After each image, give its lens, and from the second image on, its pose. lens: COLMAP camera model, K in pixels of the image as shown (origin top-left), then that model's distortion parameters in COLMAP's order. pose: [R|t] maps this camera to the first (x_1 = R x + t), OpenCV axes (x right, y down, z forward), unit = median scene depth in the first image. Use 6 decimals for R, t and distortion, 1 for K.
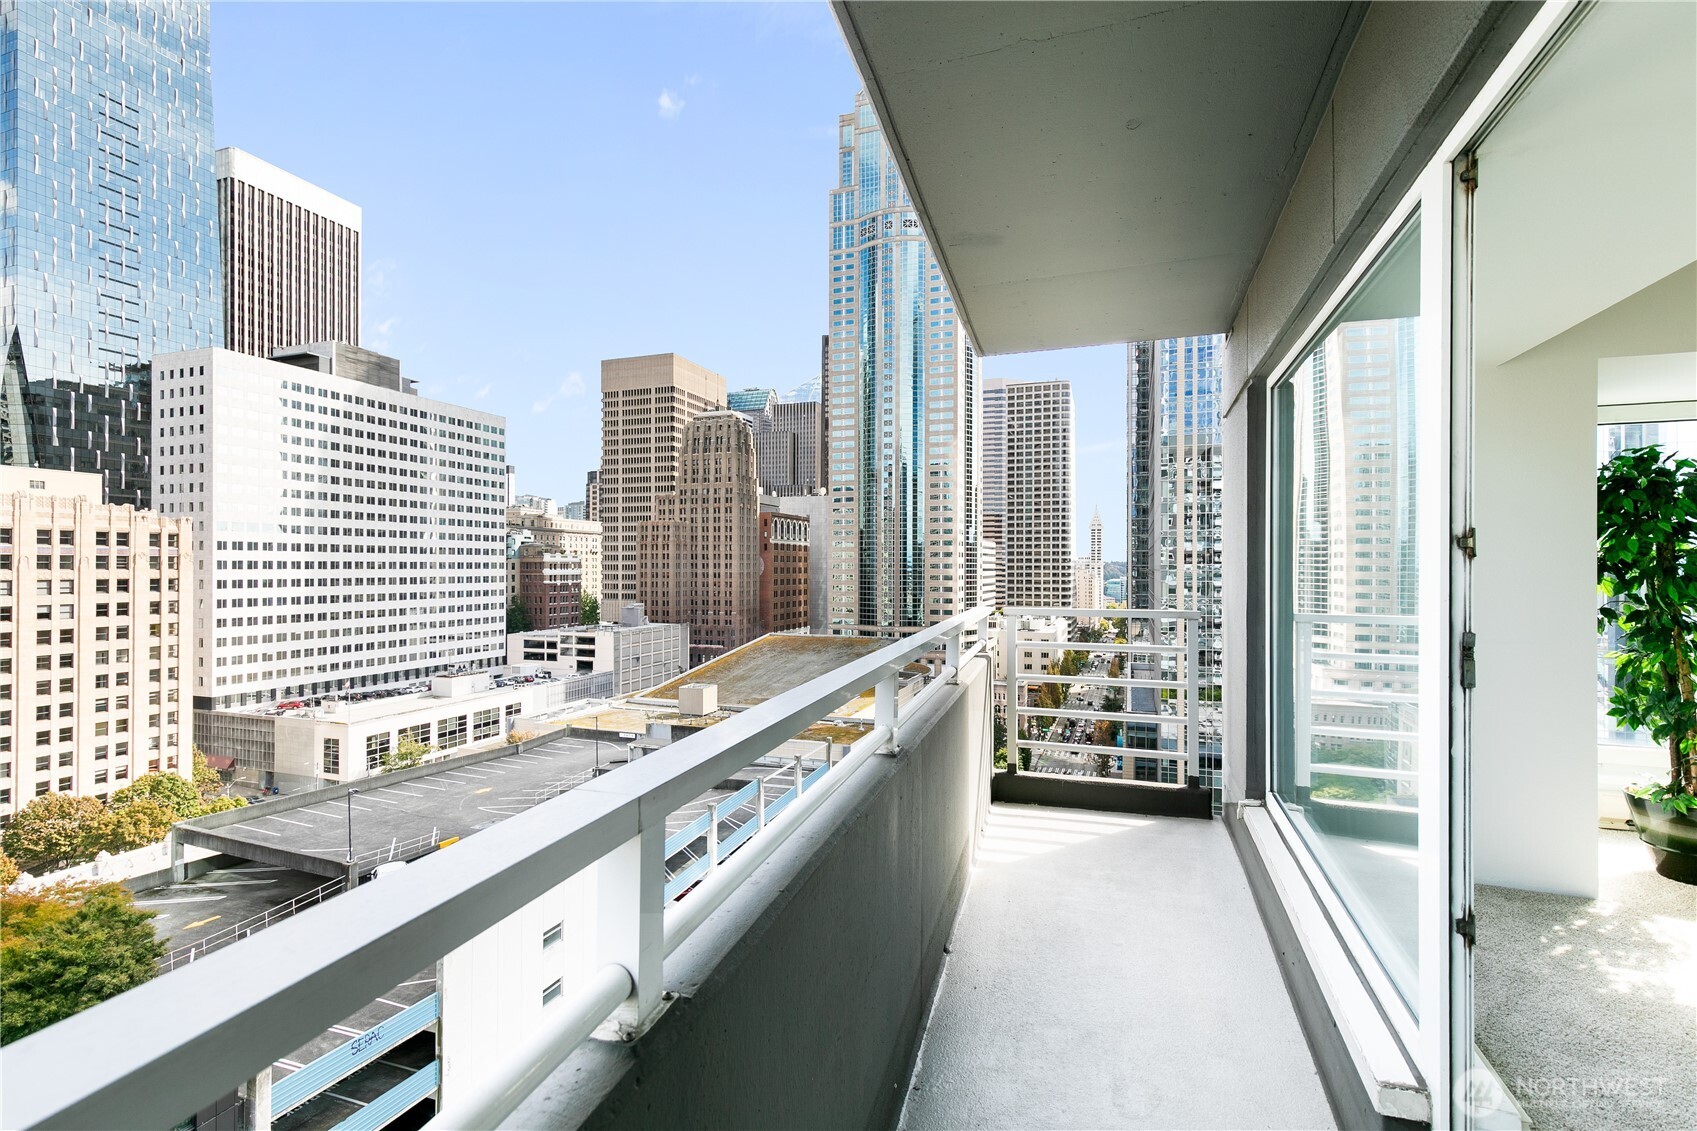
lens RADIAL K [[767.8, 0, 853.7], [0, 767.8, 566.4], [0, 0, 1]] dist [0.003699, 0.000372]
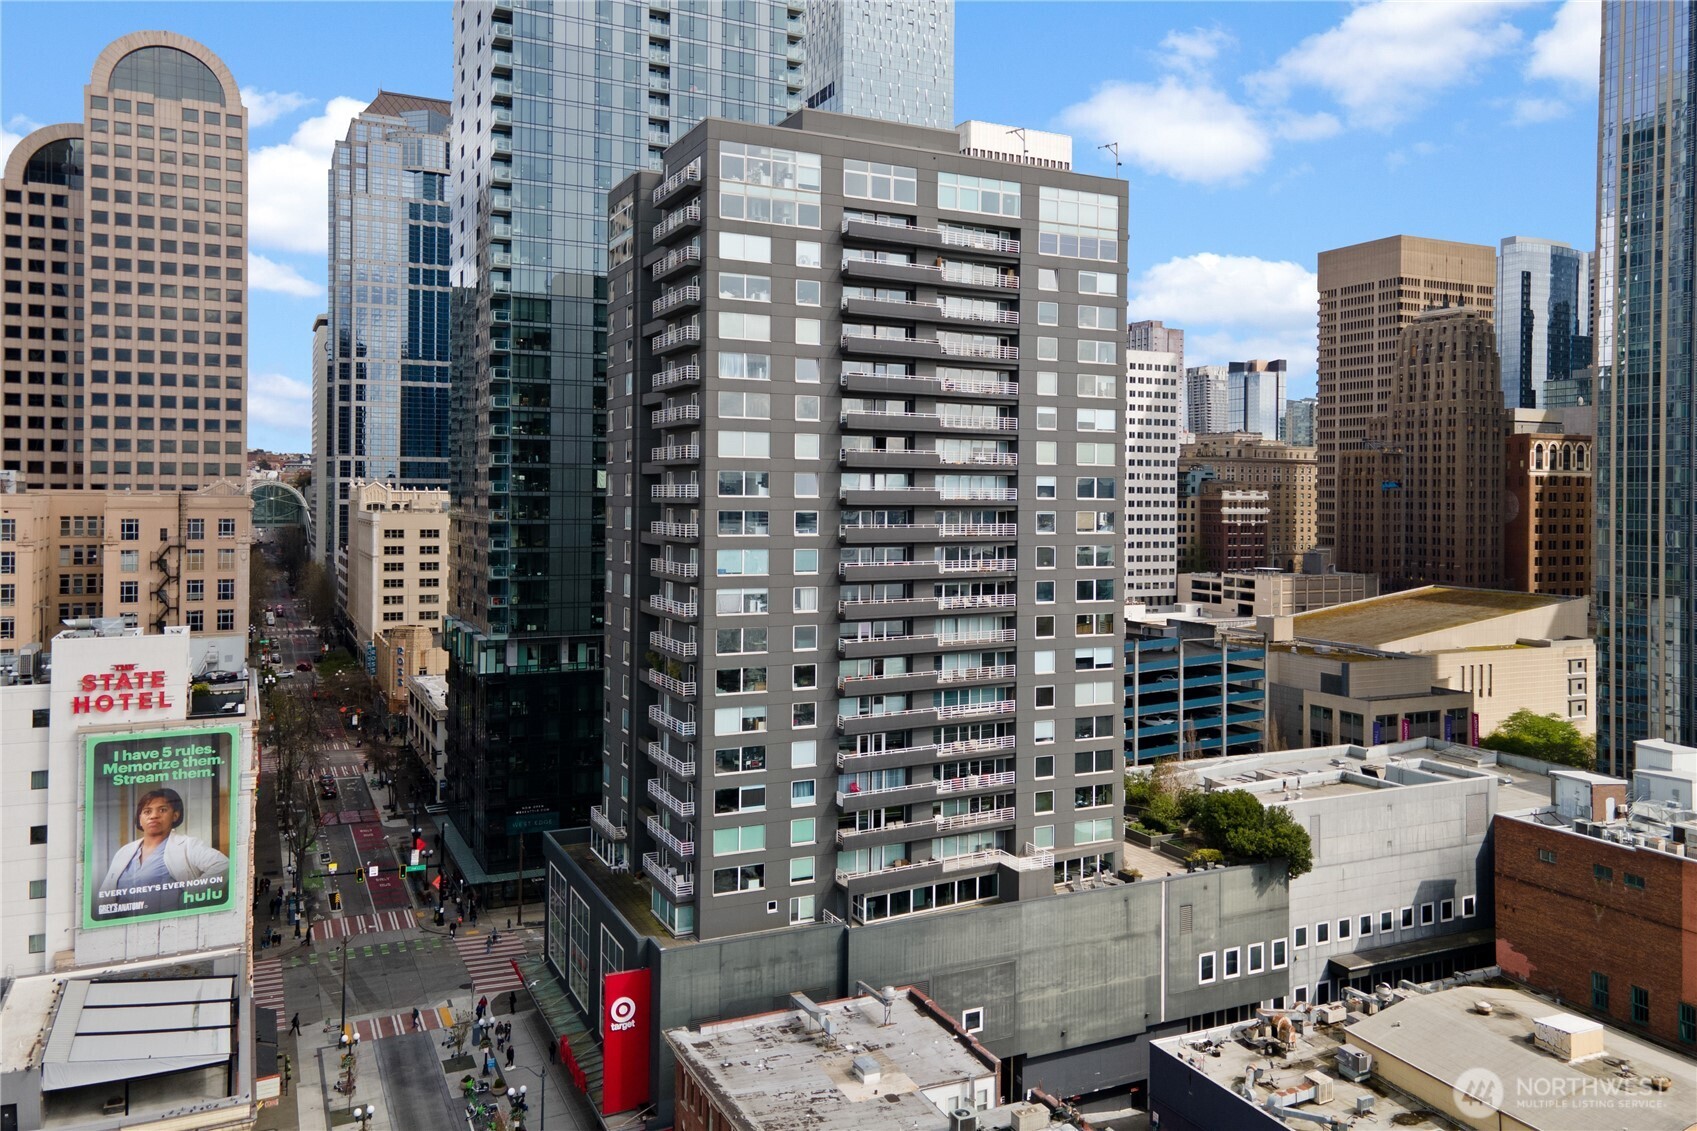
lens RADIAL K [[1258.0, 0, 848.5], [0, 1258.0, 565.5], [0, 0, 1]] dist [0.002371, 0.000498]
pose [[0.707656, 0.045677, -0.705079, 0.352783], [-0.007207, 0.998323, 0.057442, -0.010739], [0.706520, -0.035568, 0.706798, -0.398239]]
